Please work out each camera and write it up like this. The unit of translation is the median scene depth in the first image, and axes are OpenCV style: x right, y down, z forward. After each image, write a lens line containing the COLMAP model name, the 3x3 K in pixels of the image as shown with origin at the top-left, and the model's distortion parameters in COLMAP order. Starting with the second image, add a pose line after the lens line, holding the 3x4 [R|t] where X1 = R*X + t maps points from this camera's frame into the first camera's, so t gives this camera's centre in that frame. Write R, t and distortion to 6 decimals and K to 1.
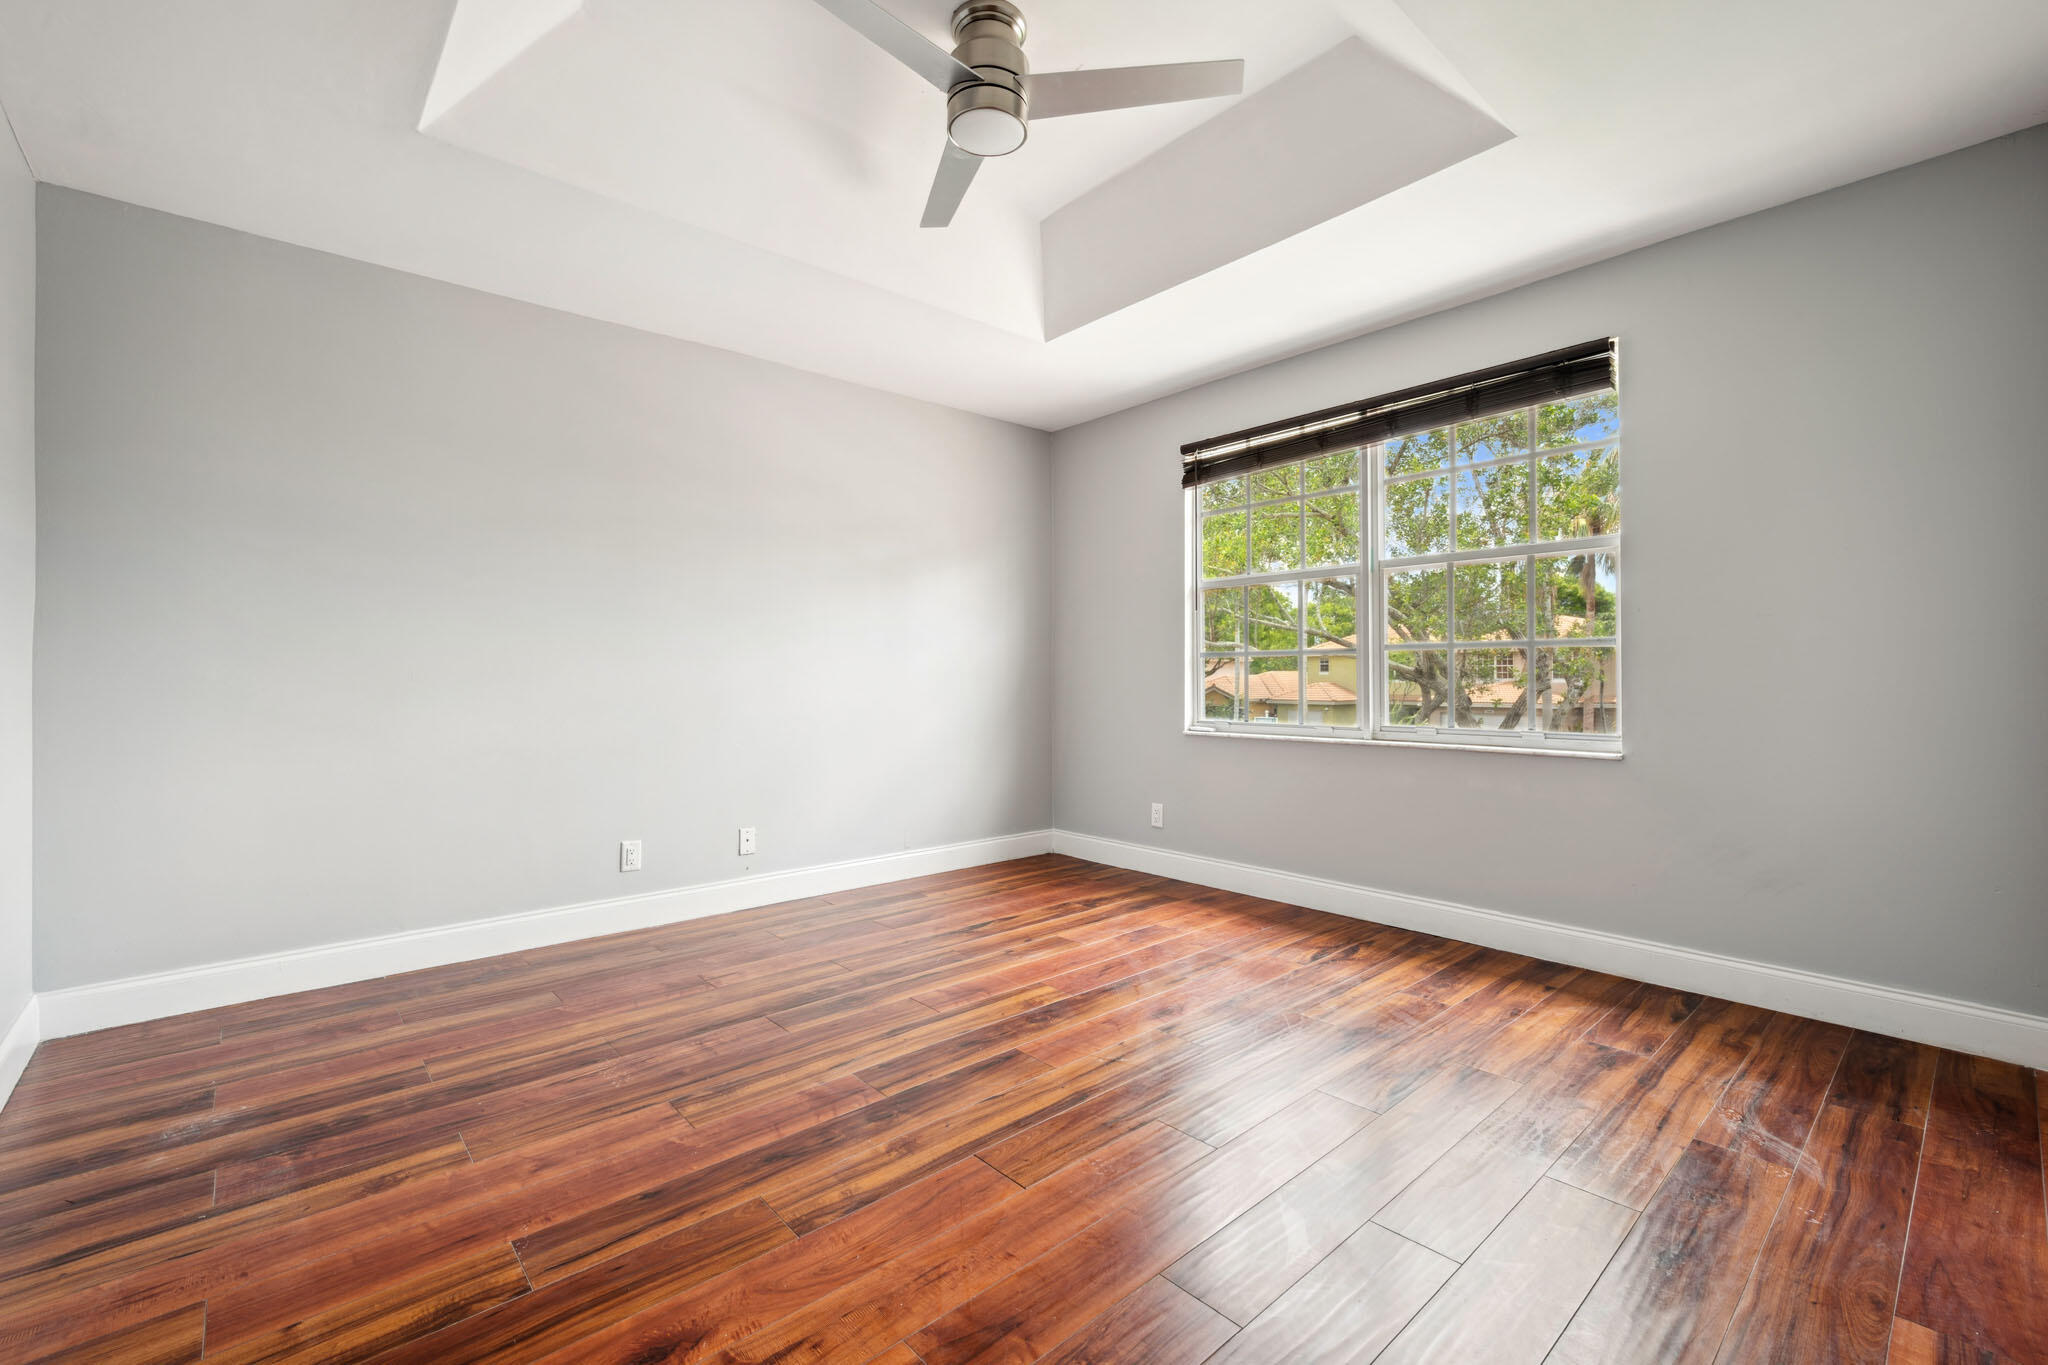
lens RADIAL K [[875.4, 0, 1024.0], [0, 875.4, 682.5], [0, 0, 1]] dist [-0.000402, 0.000033]
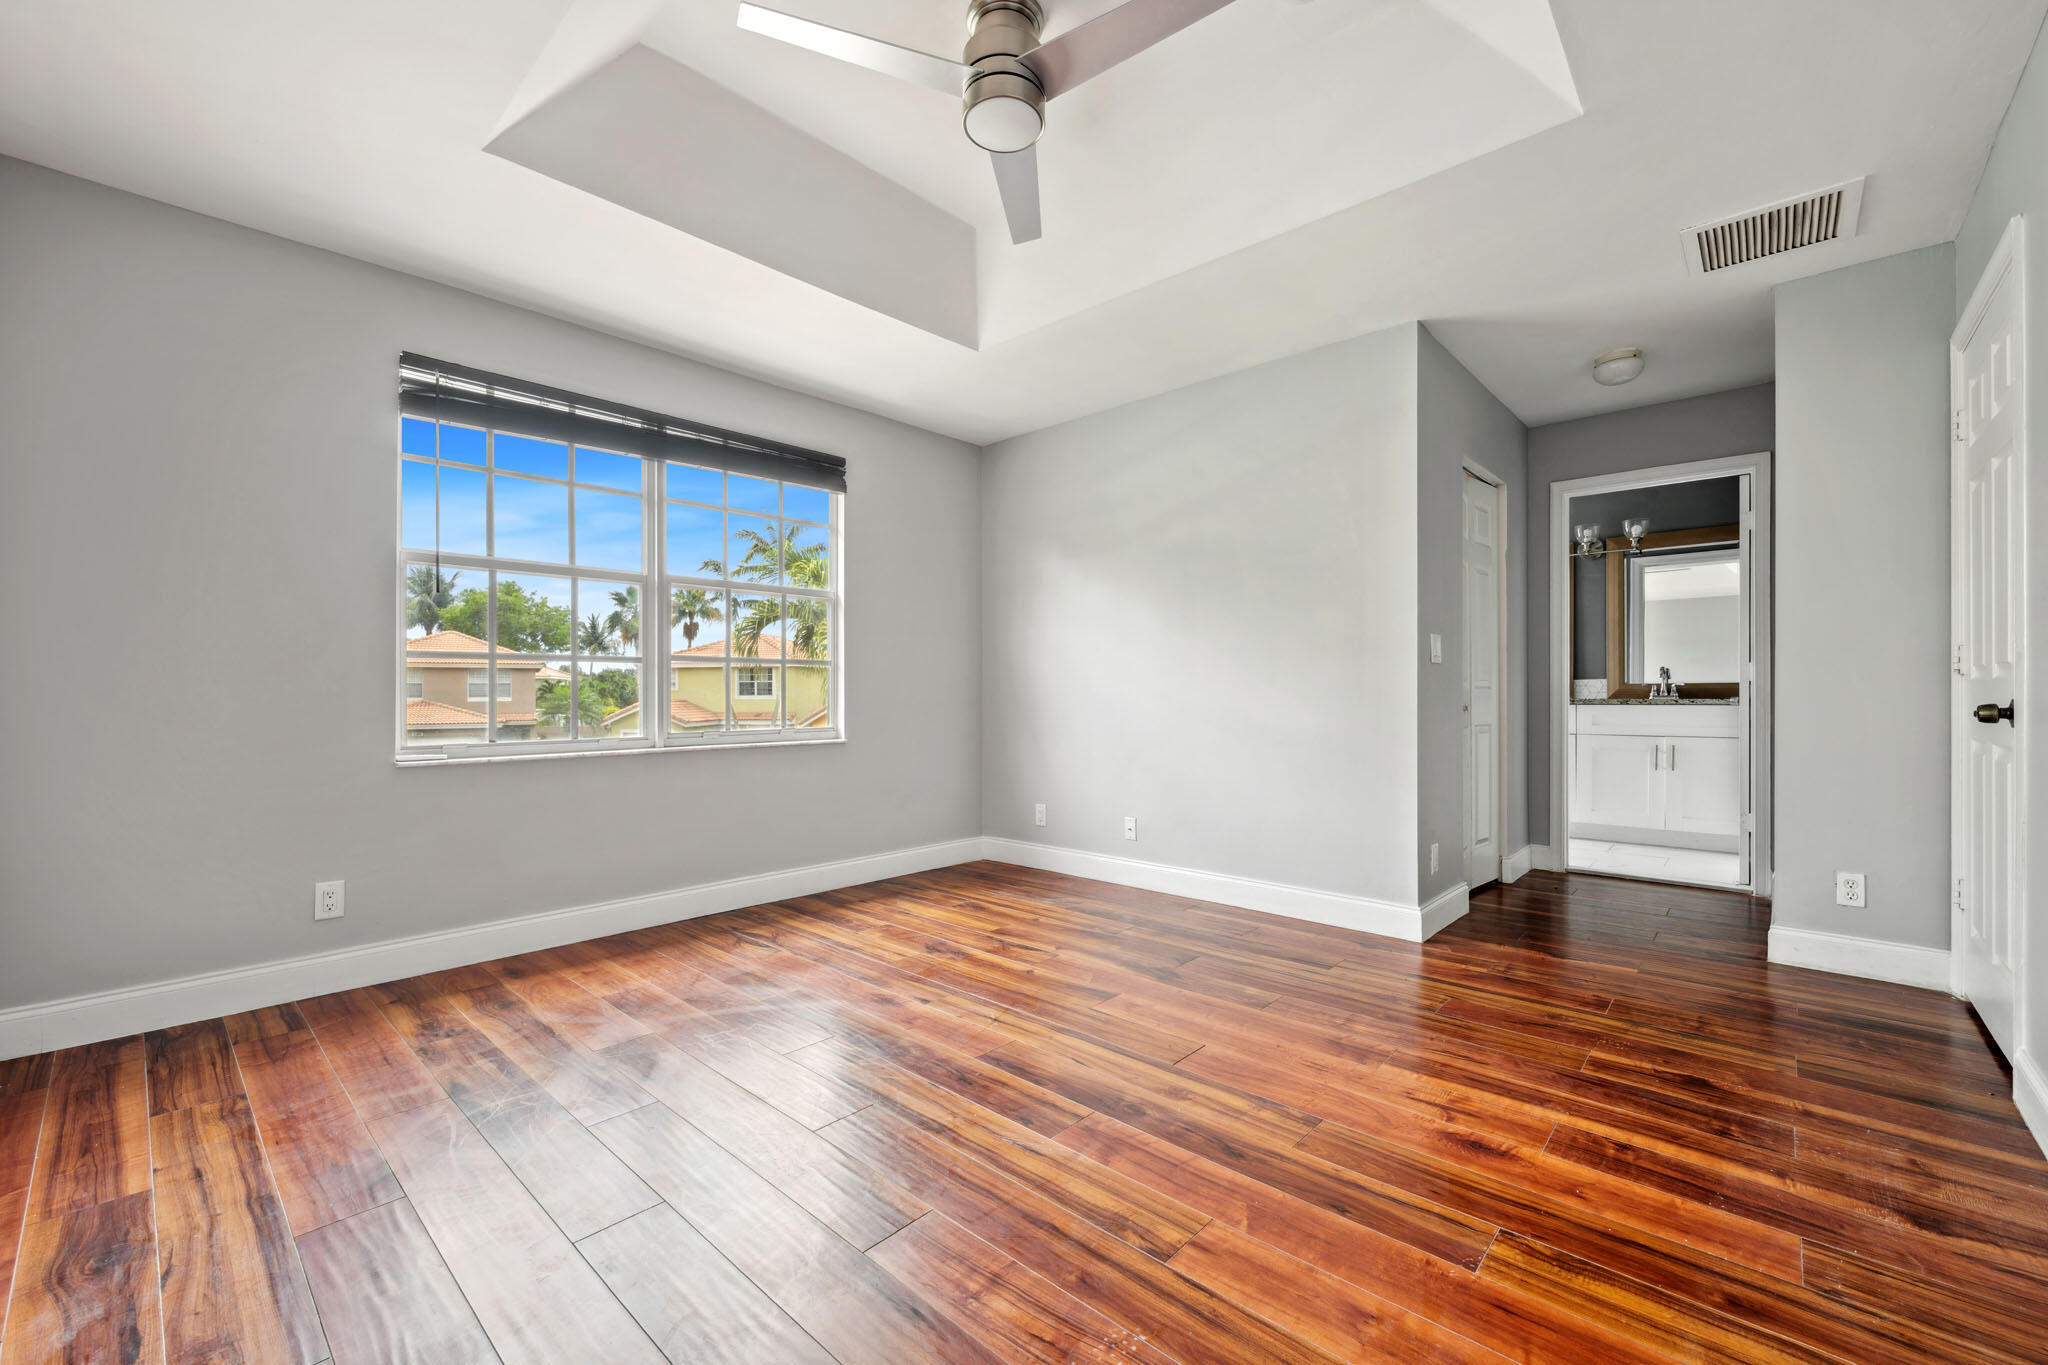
lens RADIAL K [[830.0, 0, 1024.6], [0, 830.0, 693.5], [0, 0, 1]] dist [-0.002547, -0.000331]
pose [[-0.103286, 0.001299, 0.994651, -0.756343], [0.010400, 0.999946, -0.000226, 0.009443], [-0.994597, 0.010321, -0.103294, 0.835253]]
